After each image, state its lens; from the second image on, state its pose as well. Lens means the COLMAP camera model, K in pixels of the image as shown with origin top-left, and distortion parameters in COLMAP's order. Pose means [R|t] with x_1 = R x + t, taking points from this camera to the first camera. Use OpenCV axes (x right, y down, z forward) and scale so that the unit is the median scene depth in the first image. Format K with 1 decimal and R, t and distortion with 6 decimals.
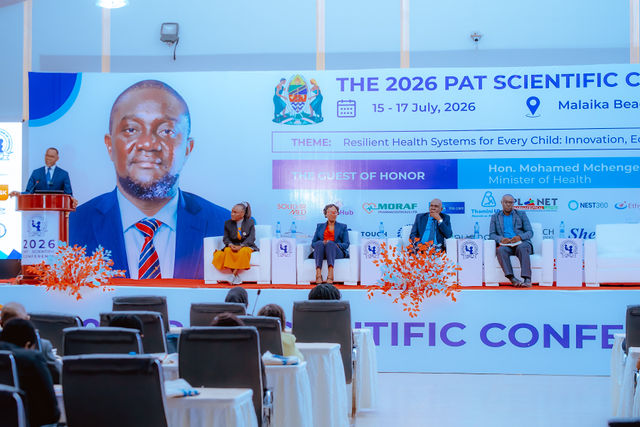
lens RADIAL K [[1500.1, 0, 305.5], [0, 1500.1, 213.5], [0, 0, 1]] dist [0.009319, -0.414730]
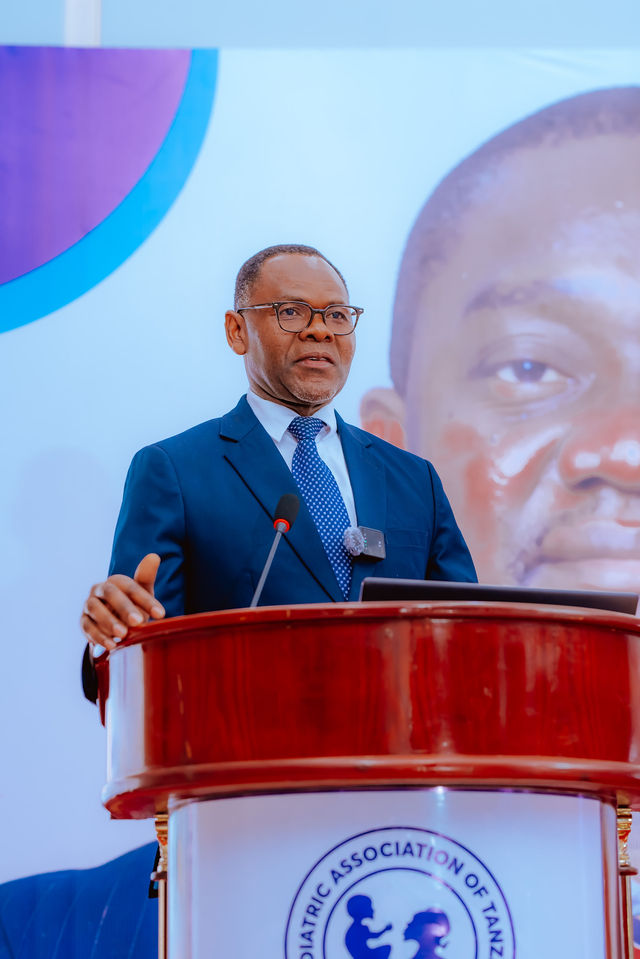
lens RADIAL K [[2288.0, 0, 298.8], [0, 2288.0, 513.1], [0, 0, 1]] dist [0.004166, -0.379996]
pose [[0.985972, 0.028622, 0.164437, -0.190529], [0.000764, 0.984403, -0.175927, 0.005557], [-0.166908, 0.173585, 0.970572, 0.788617]]
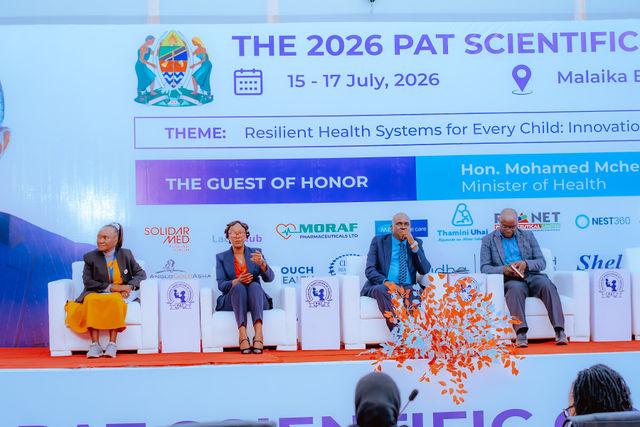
lens RADIAL K [[1500.1, 0, 305.5], [0, 1500.1, 213.5], [0, 0, 1]] dist [0.009319, -0.414730]
pose [[0.968180, -0.014054, 0.249860, -0.116393], [0.020271, 0.999545, -0.022326, 0.003604], [-0.249433, 0.026681, 0.968024, 0.357587]]
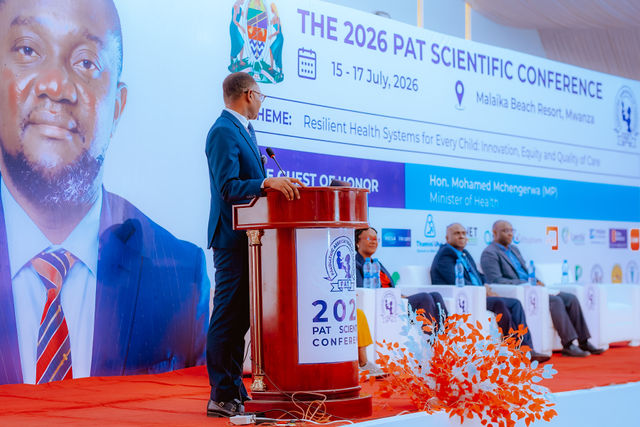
lens RADIAL K [[1500.1, 0, 305.5], [0, 1500.1, 213.5], [0, 0, 1]] dist [0.009319, -0.414730]
pose [[0.422454, 0.033193, 0.905776, -0.504417], [-0.011017, 0.999443, -0.031487, 0.006535], [-0.906317, 0.003323, 0.422585, 0.765194]]
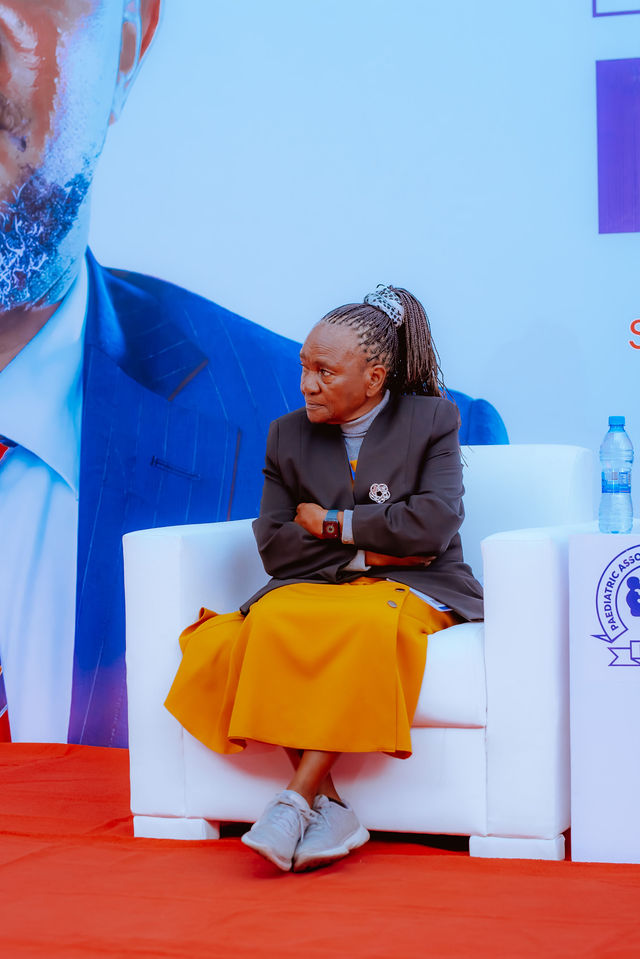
lens RADIAL K [[2247.7, 0, 320.0], [0, 2247.7, 479.5], [0, 0, 1]] dist [0.009319, -0.414730]
pose [[0.981237, -0.012100, -0.192428, -0.004426], [0.014245, 0.999851, 0.009772, 0.008800], [0.192281, -0.012330, 0.981262, 0.760501]]
